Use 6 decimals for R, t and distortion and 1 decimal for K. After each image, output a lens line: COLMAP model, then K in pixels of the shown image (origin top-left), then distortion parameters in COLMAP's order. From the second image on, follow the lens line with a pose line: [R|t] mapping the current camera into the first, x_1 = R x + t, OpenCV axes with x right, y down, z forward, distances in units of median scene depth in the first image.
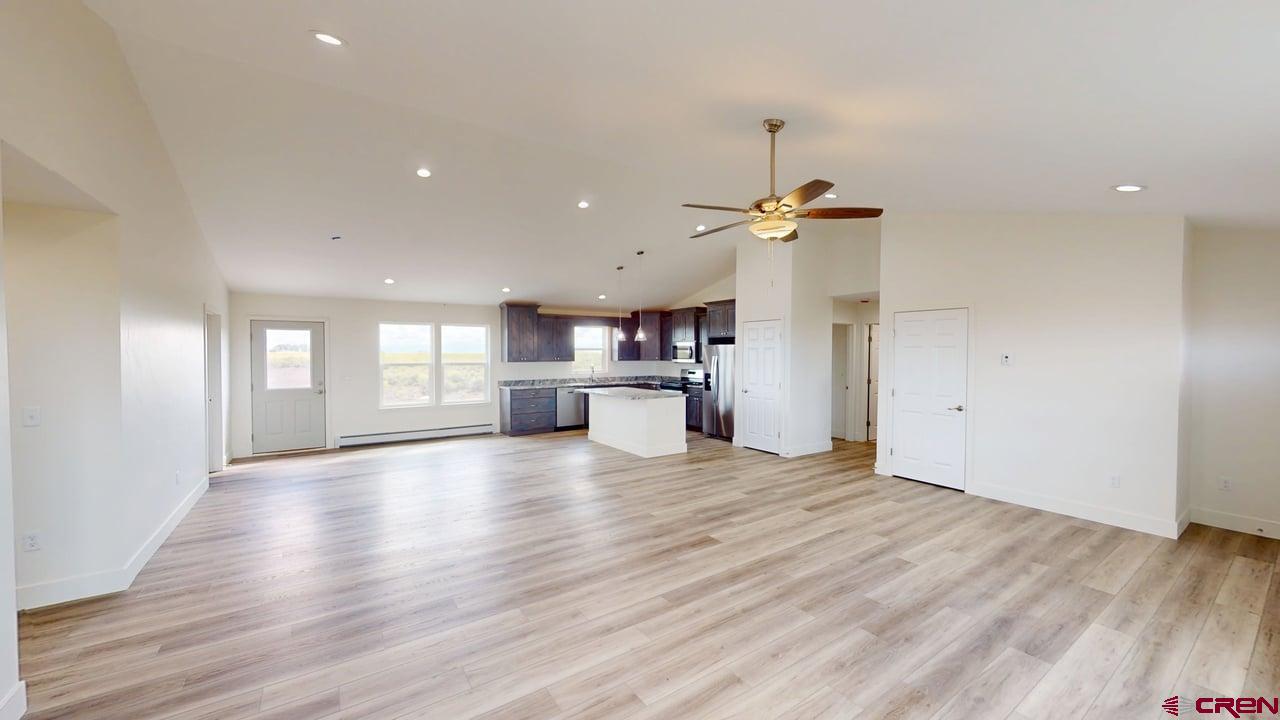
lens RADIAL K [[469.9, 0, 640.0], [0, 469.9, 360.0], [0, 0, 1]] dist [0.000527, -0.000009]
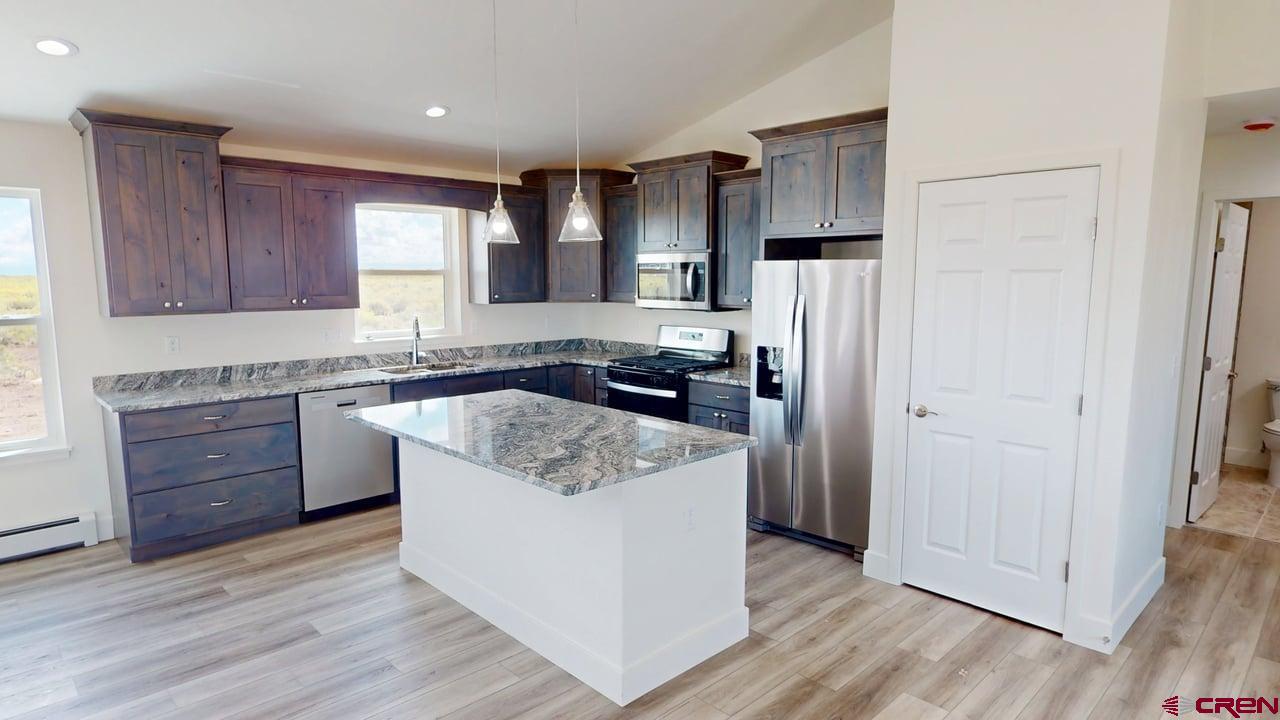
lens RADIAL K [[715.8, 0, 640.0], [0, 715.8, 360.0], [0, 0, 1]] dist [-0.005844, -0.001358]
pose [[0.985000, -0.019931, 0.171397, -0.033418], [0.002392, 0.994788, 0.101933, -0.013998], [-0.172535, -0.099994, 0.979915, 0.530591]]
